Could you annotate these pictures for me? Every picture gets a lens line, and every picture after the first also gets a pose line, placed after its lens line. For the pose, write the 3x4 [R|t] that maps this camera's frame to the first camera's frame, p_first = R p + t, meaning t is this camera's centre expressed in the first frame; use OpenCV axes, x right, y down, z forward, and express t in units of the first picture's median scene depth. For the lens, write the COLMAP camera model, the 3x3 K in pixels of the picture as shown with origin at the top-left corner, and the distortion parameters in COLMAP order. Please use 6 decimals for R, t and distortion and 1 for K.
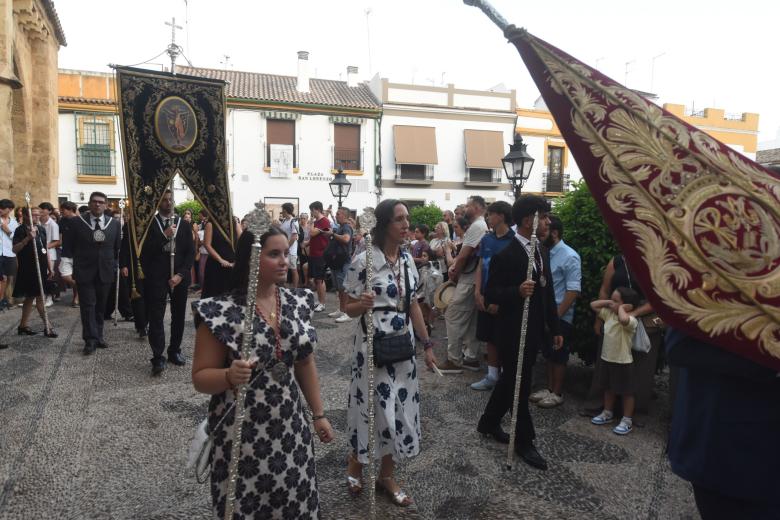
lens RADIAL K [[514.2, 0, 390.7], [0, 514.2, 262.0], [0, 0, 1]] dist [0.000336, 0.002223]
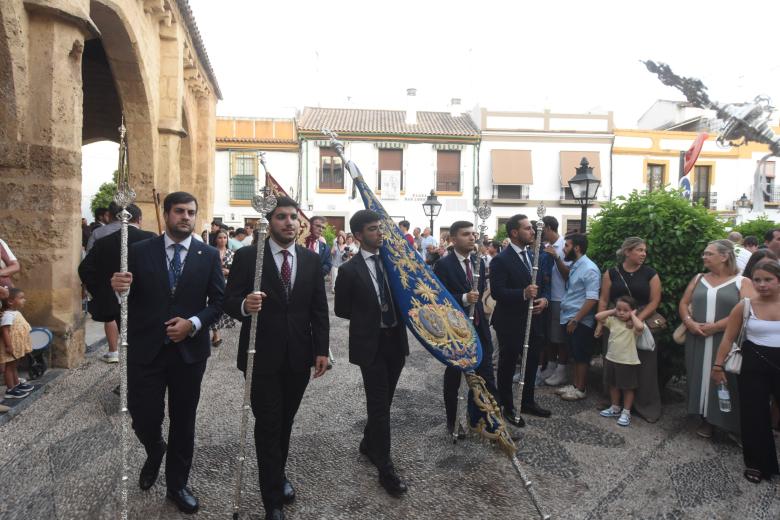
lens RADIAL K [[472.2, 0, 390.4], [0, 472.2, 262.5], [0, 0, 1]] dist [0.000148, 0.000773]
pose [[0.974255, 0.015151, -0.224940, 0.026715], [-0.020803, 0.999524, -0.022779, 0.001375], [0.224488, 0.026872, 0.974106, -0.022278]]
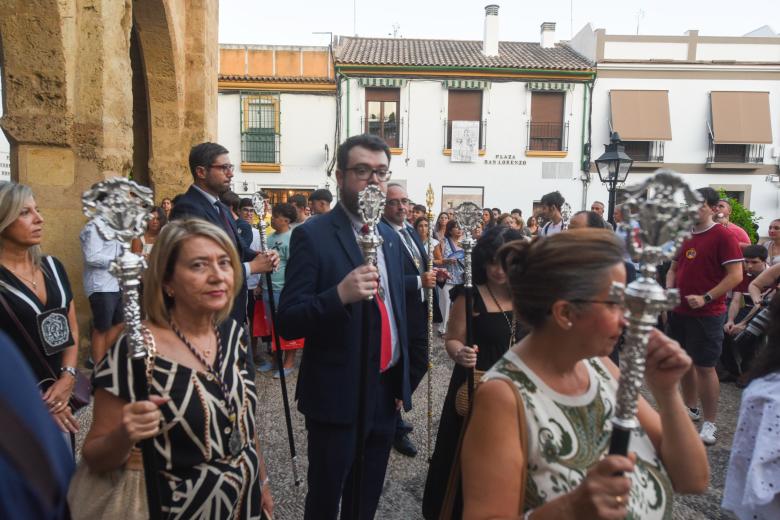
lens RADIAL K [[514.2, 0, 390.7], [0, 514.2, 262.0], [0, 0, 1]] dist [0.000336, 0.002223]
pose [[0.963490, 0.031059, -0.265938, -0.100465], [-0.026023, 0.999409, 0.022442, -0.020443], [0.266478, -0.014702, 0.963729, 0.178094]]
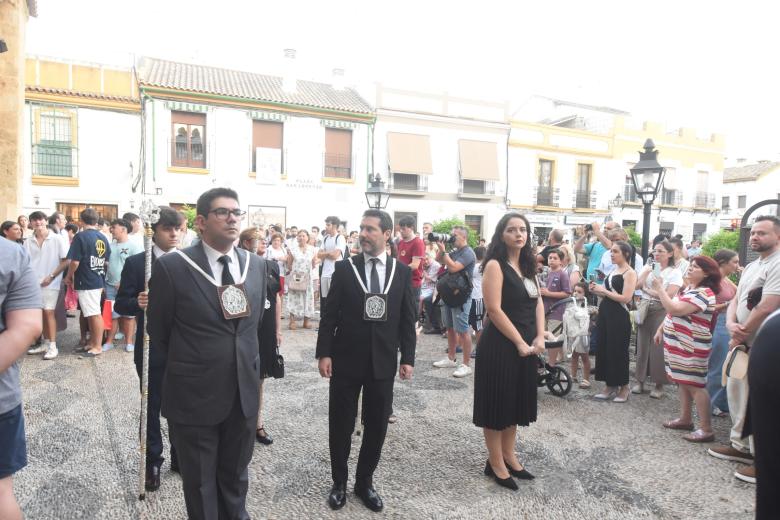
lens RADIAL K [[505.2, 0, 390.3], [0, 505.2, 261.8], [0, 0, 1]] dist [0.000971, 0.000364]
pose [[0.994069, 0.008828, 0.108392, -0.089967], [-0.007054, 0.999835, -0.016734, -0.012620], [-0.108522, 0.015871, 0.993967, 0.084641]]
